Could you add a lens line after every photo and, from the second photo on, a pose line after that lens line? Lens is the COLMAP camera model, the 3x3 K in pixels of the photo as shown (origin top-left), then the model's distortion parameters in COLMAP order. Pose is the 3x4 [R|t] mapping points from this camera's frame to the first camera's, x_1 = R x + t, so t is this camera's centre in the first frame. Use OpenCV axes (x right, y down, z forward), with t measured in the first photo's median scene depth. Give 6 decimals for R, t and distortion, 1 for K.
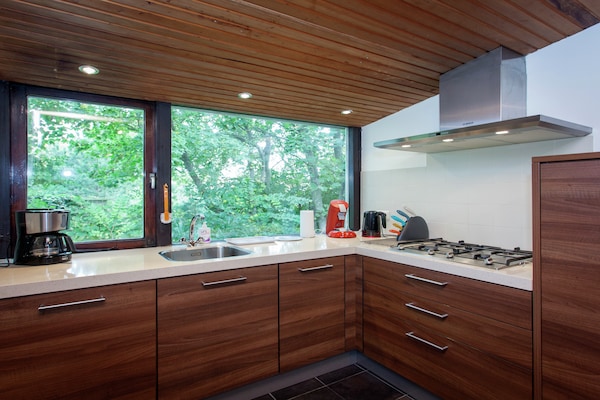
lens RADIAL K [[459.5, 0, 300.0], [0, 459.5, 200.0], [0, 0, 1]] dist [-0.008433, -0.007284]
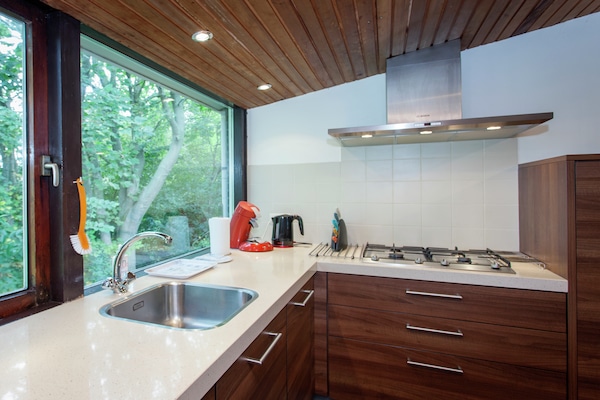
lens RADIAL K [[459.5, 0, 300.0], [0, 459.5, 200.0], [0, 0, 1]] dist [-0.008433, -0.007284]
pose [[0.787129, -0.017822, 0.616531, -0.412422], [0.014162, 0.999841, 0.010821, -0.012639], [-0.616626, 0.000213, 0.787256, 0.449486]]
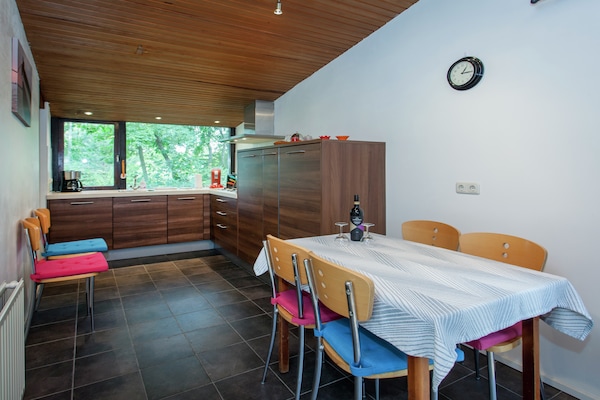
lens RADIAL K [[726.0, 0, 300.0], [0, 726.0, 200.0], [0, 0, 1]] dist [-0.013915, -0.003074]
pose [[0.984828, 0.007977, -0.173352, 1.234638], [-0.004348, 0.999764, 0.021304, 0.082866], [0.173481, -0.020227, 0.984630, -2.443128]]
